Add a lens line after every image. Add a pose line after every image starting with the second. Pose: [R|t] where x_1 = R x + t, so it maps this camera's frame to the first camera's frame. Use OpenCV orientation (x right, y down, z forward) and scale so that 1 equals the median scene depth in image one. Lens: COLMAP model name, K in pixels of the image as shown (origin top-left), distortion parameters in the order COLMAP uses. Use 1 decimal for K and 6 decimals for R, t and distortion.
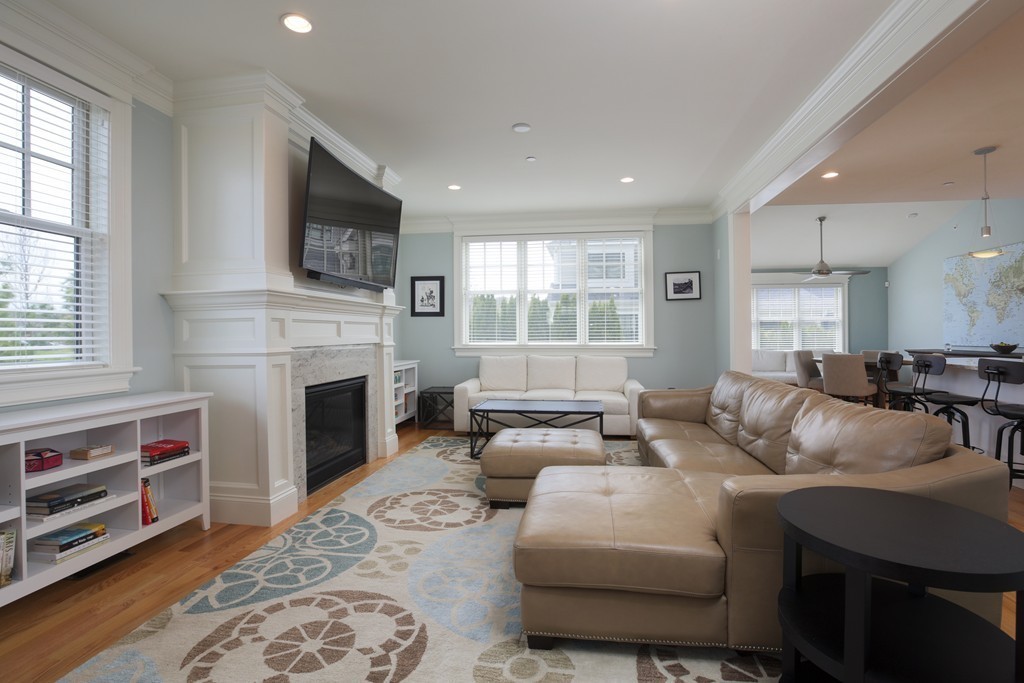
lens RADIAL K [[475.2, 0, 510.8], [0, 475.2, 335.4], [0, 0, 1]] dist [-0.037616, 0.008035]
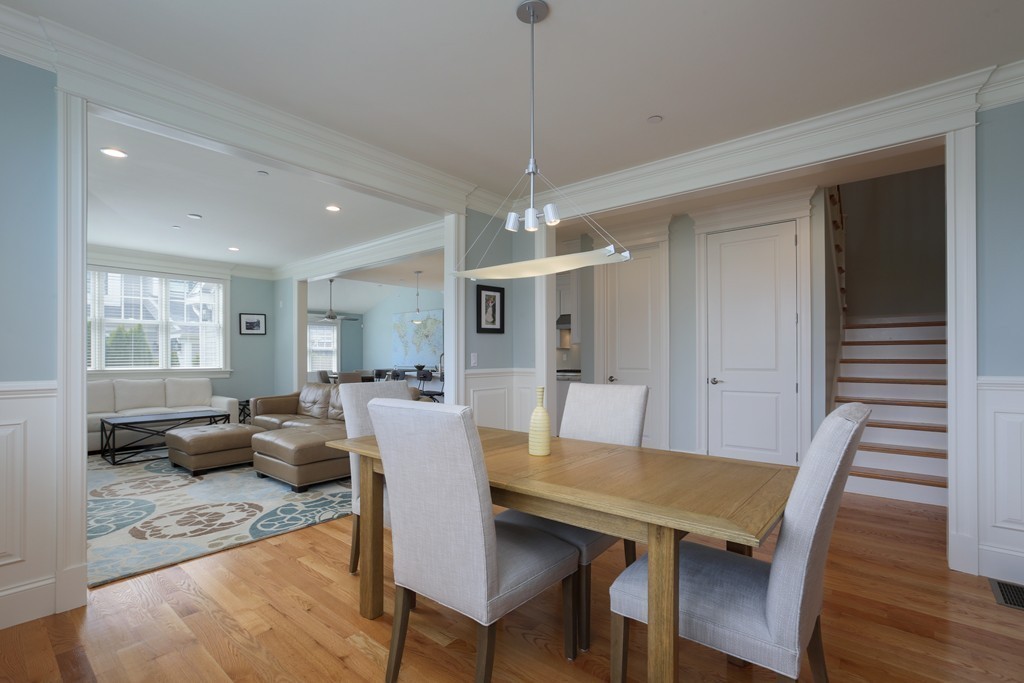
lens RADIAL K [[475.2, 0, 510.8], [0, 475.2, 335.4], [0, 0, 1]] dist [-0.037616, 0.008035]
pose [[0.516032, 0.041452, 0.855566, -0.596679], [0.001821, 0.998773, -0.049489, -0.007230], [-0.856567, 0.027096, 0.515323, -0.477263]]
